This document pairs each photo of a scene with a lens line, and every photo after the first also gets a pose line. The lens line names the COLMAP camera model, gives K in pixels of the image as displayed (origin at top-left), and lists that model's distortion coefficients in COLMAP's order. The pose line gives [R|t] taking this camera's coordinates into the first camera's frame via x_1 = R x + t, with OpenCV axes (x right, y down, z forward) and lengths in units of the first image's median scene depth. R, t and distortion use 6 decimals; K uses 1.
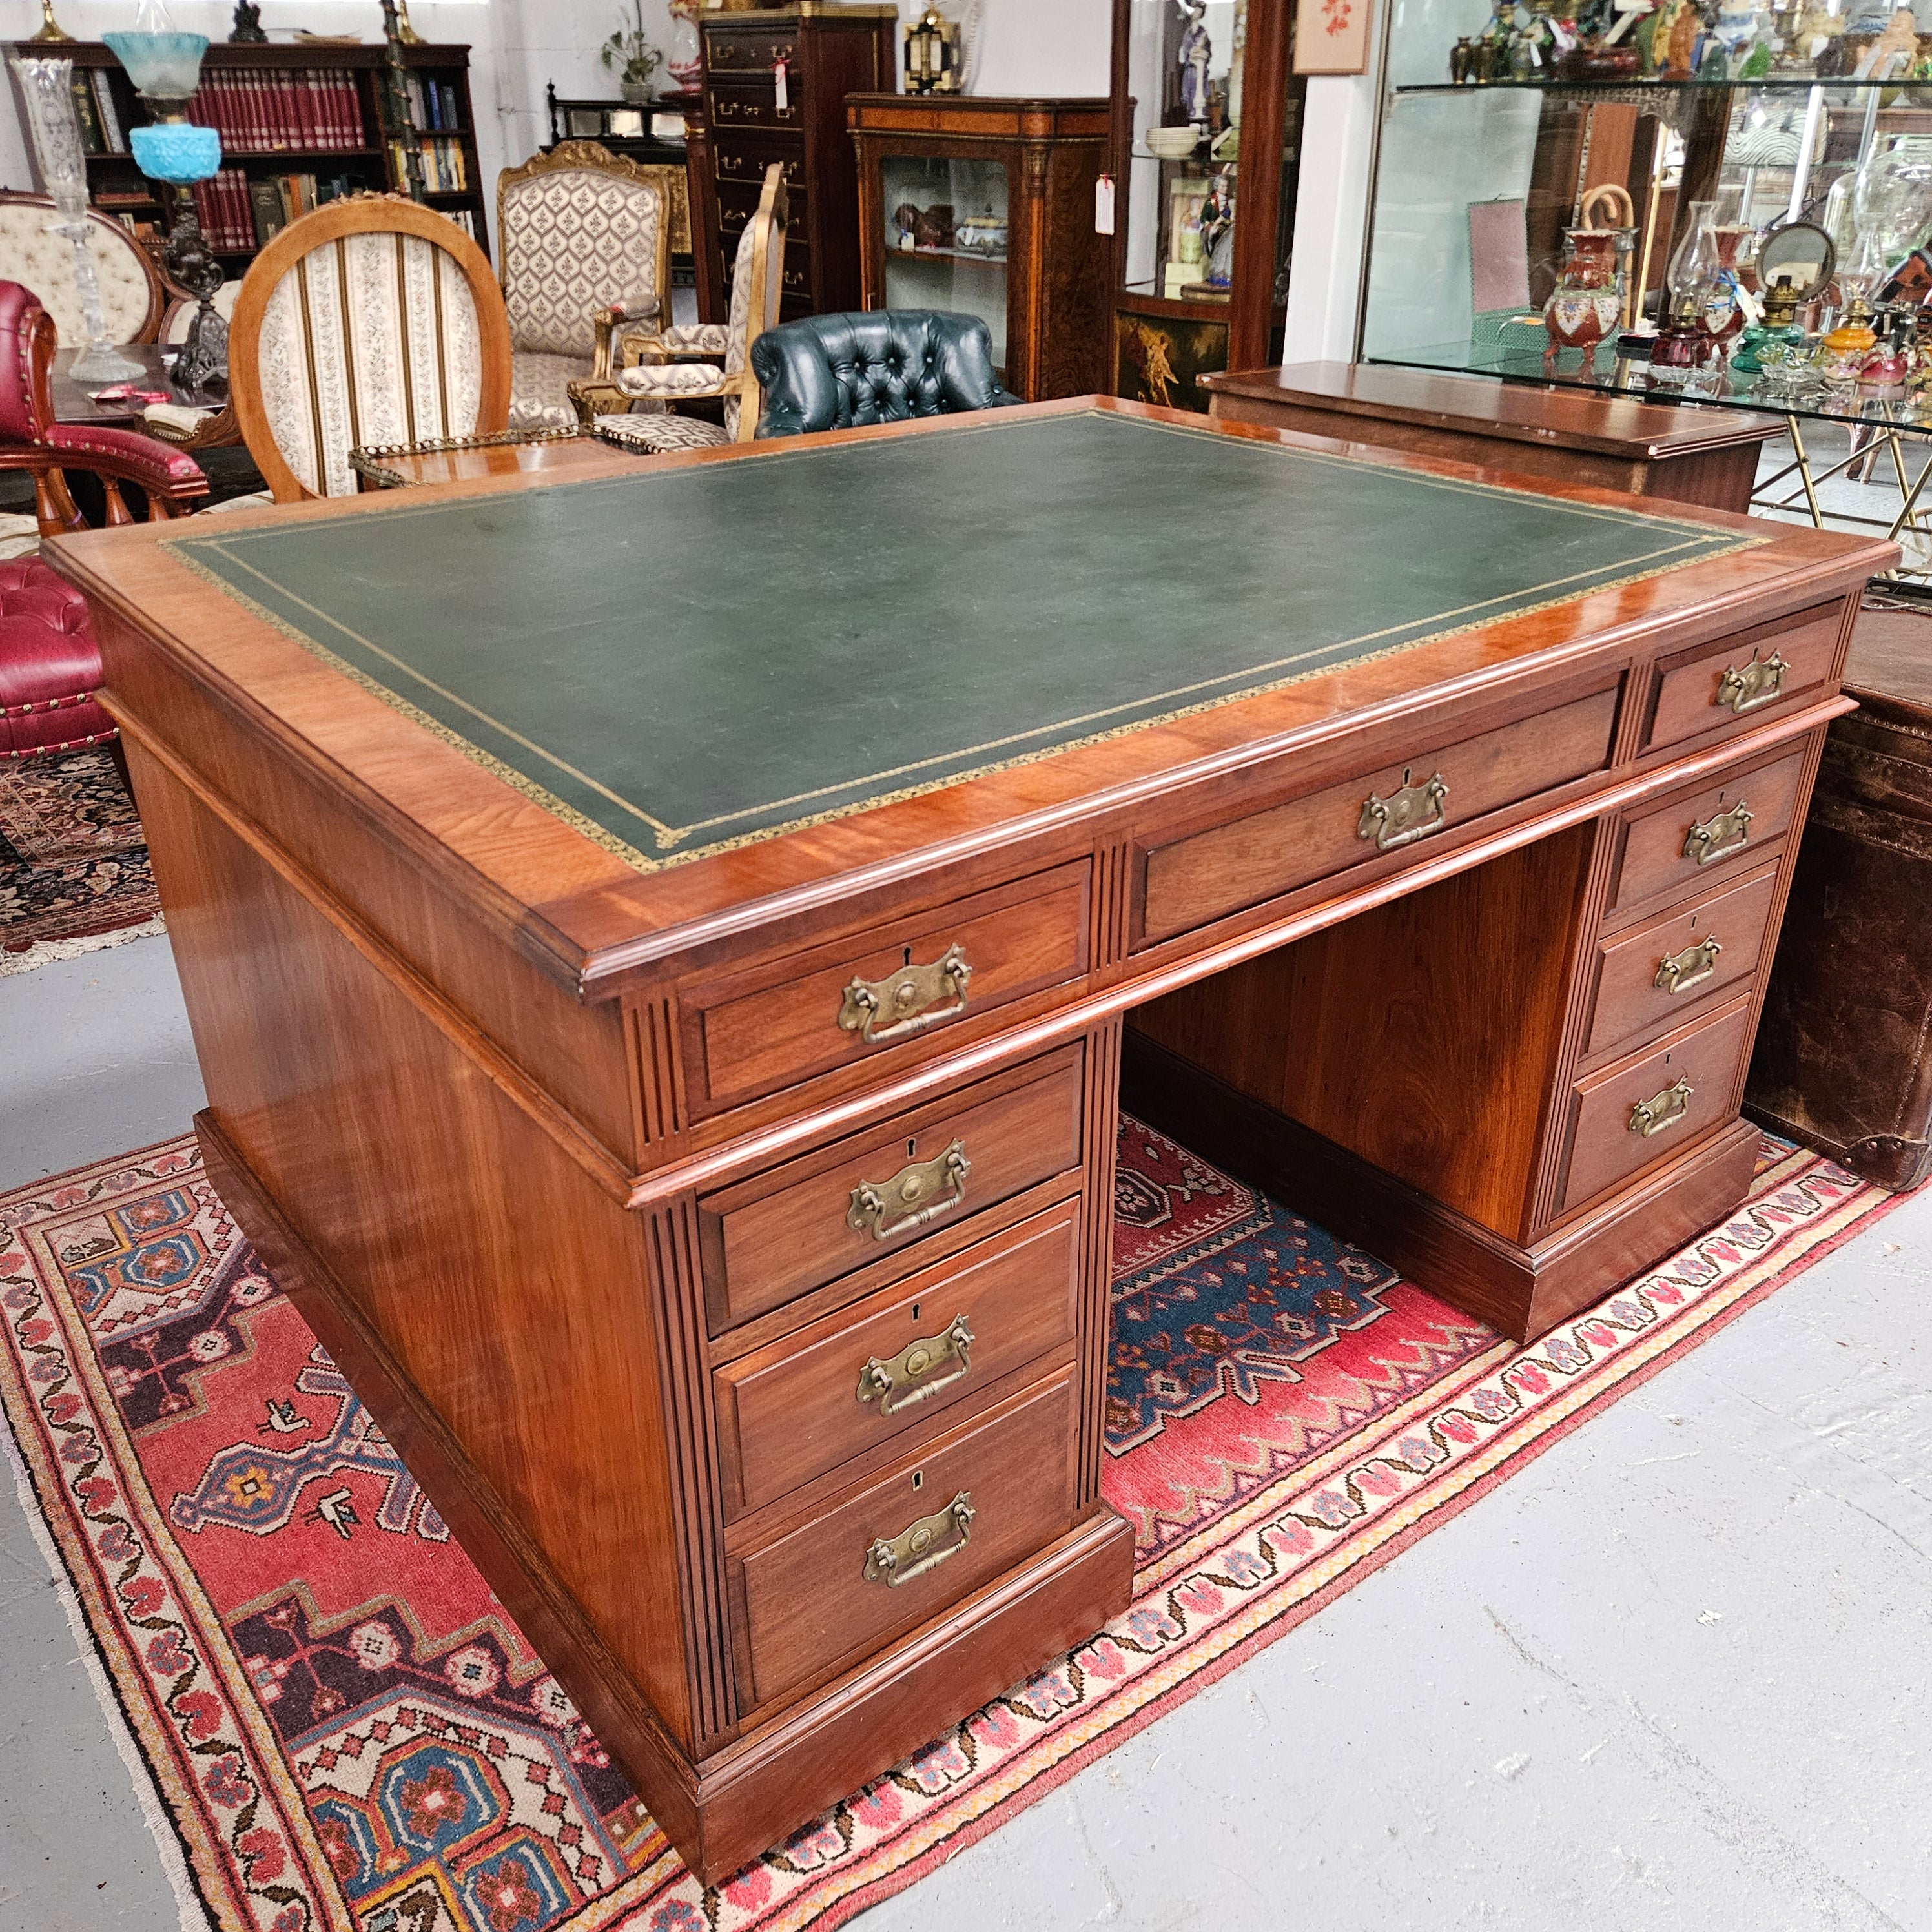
lens RADIAL K [[1725.3, 0, 963.6], [0, 1725.3, 954.4], [0, 0, 1]] dist [0.081124, -0.074630]
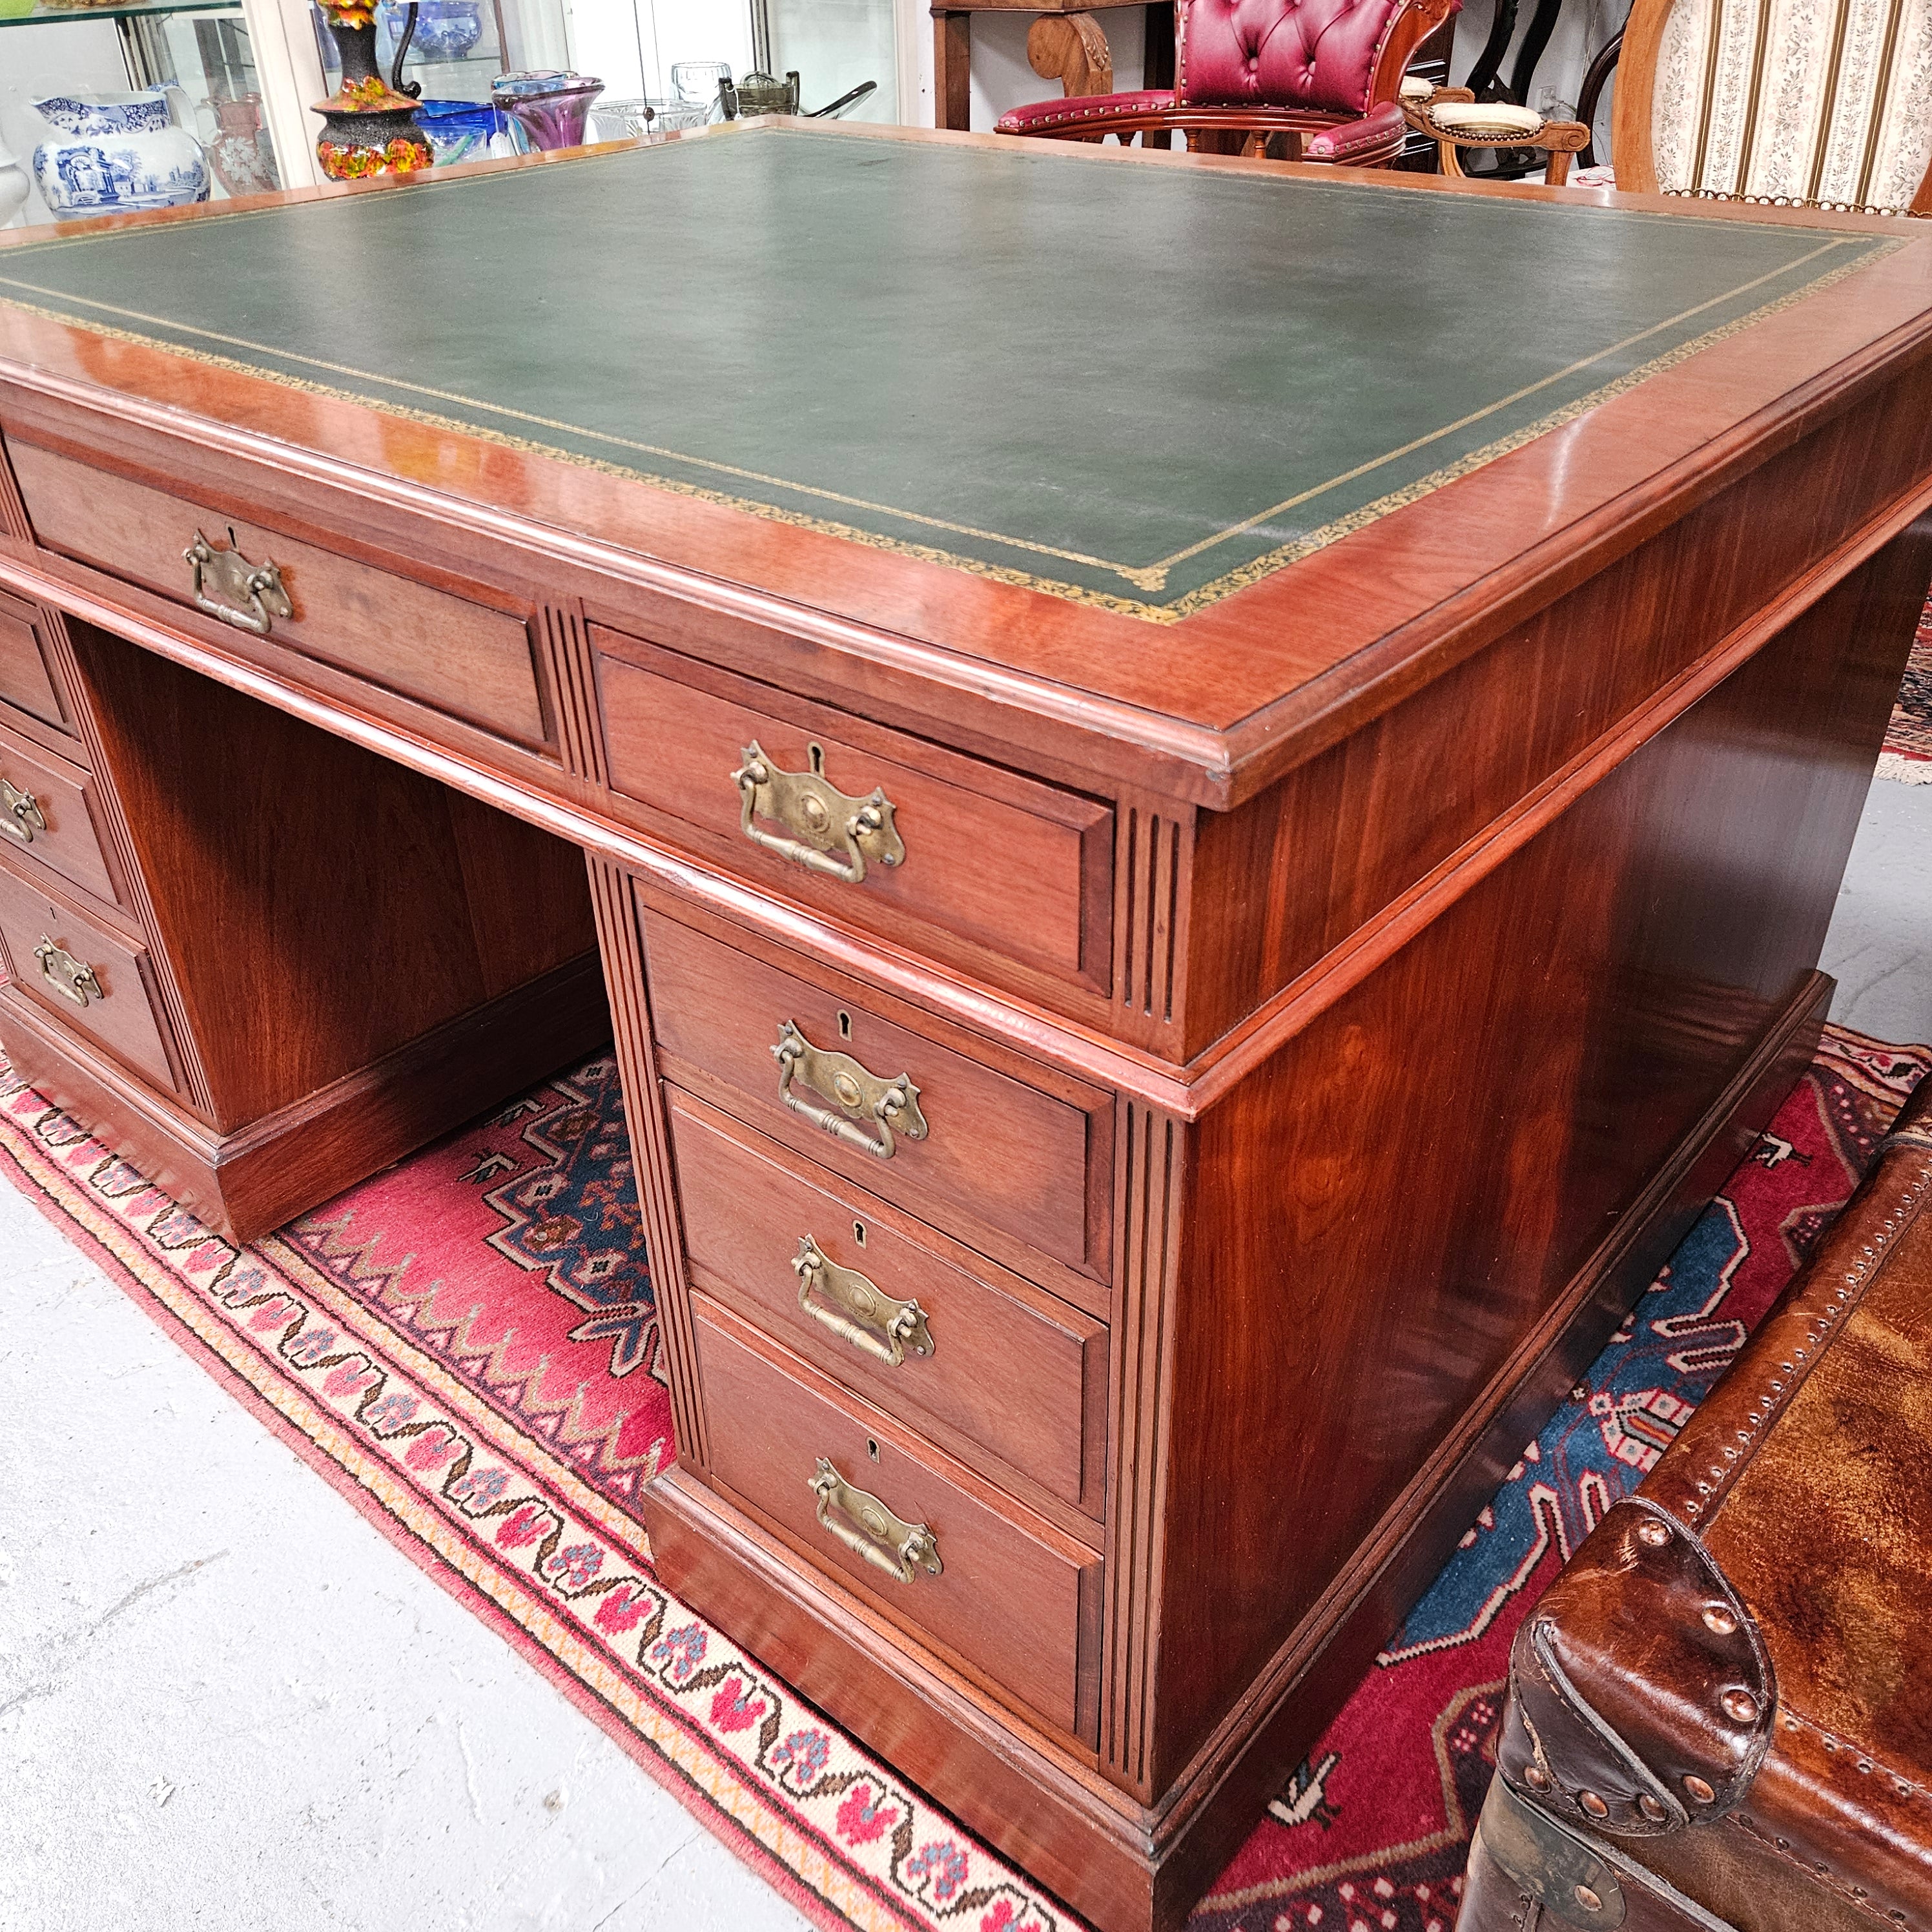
lens RADIAL K [[1732.3, 0, 966.0], [0, 1732.3, 966.0], [0, 0, 1]] dist [0.076300, -0.069497]
pose [[0.204148, 0.522917, -0.827576, 0.898847], [-0.431281, 0.806959, 0.403501, -0.340563], [0.878817, 0.274544, 0.390264, 0.881464]]
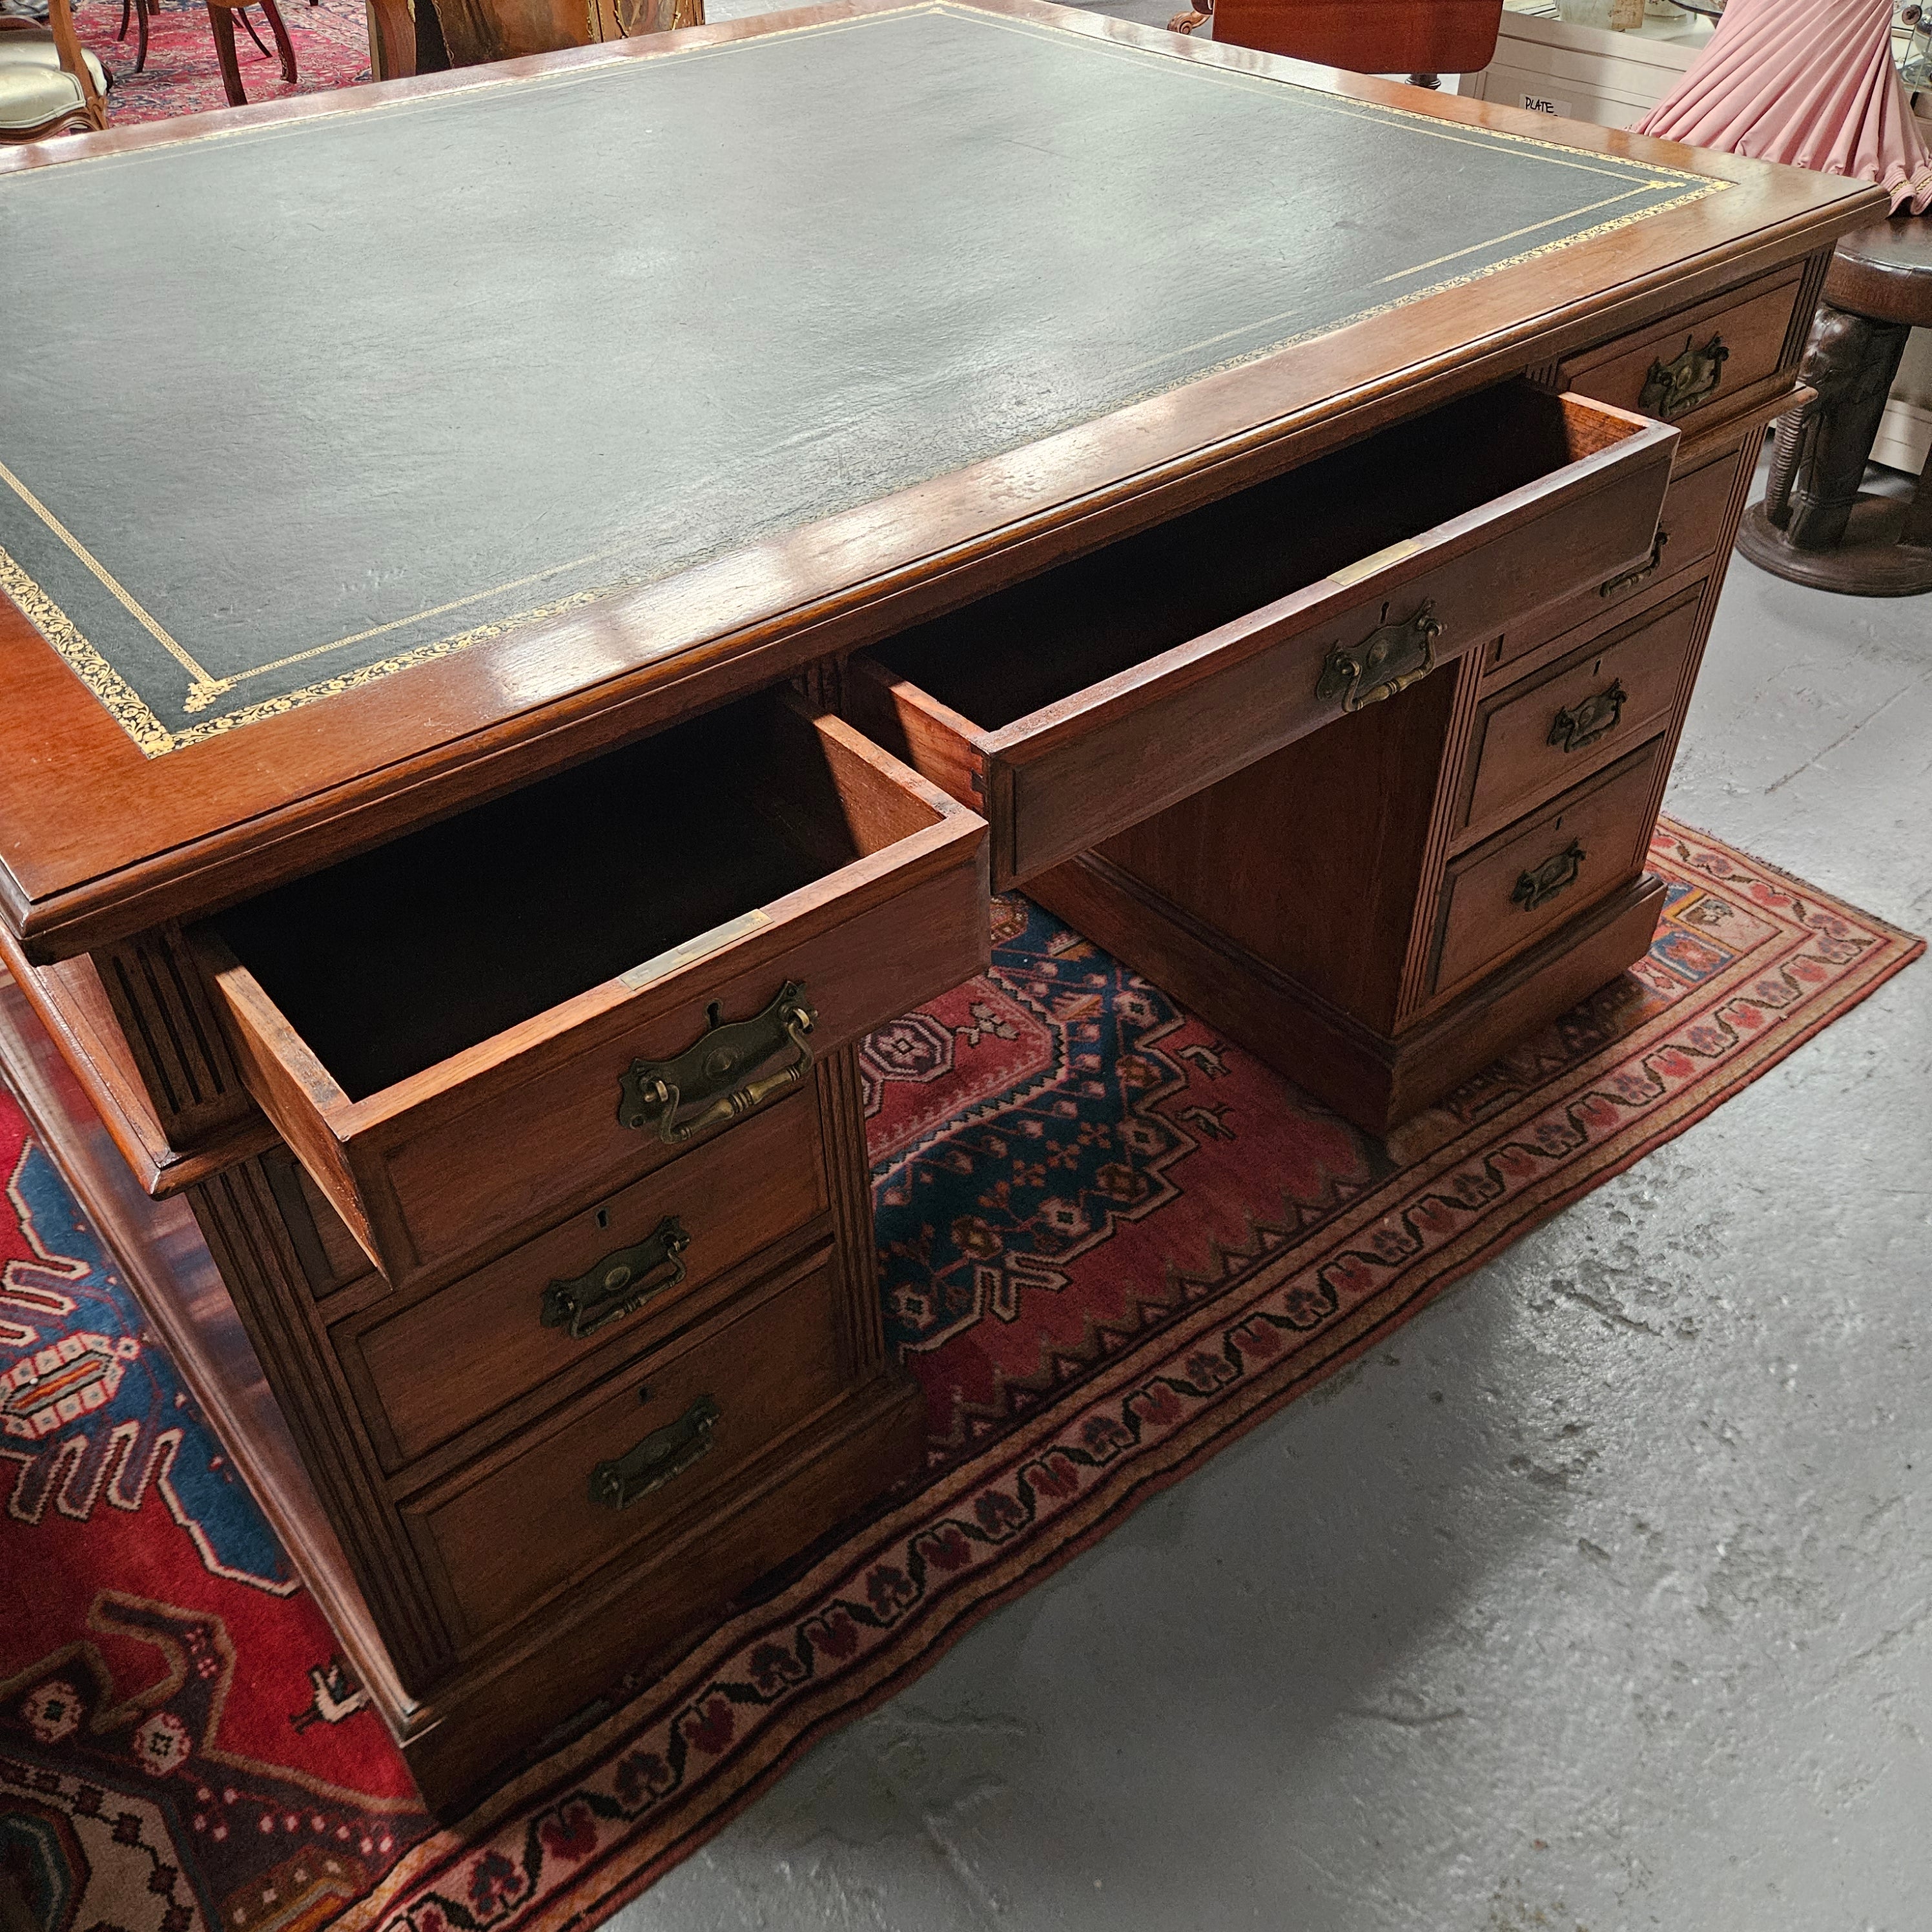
lens RADIAL K [[1731.5, 0, 957.6], [0, 1731.5, 941.3], [0, 0, 1]] dist [0.067000, -0.067301]
pose [[-0.999382, 0.035006, -0.003244, -0.108045], [0.011276, 0.406570, 0.913550, -0.902910], [0.033299, 0.912949, -0.406714, 1.769380]]
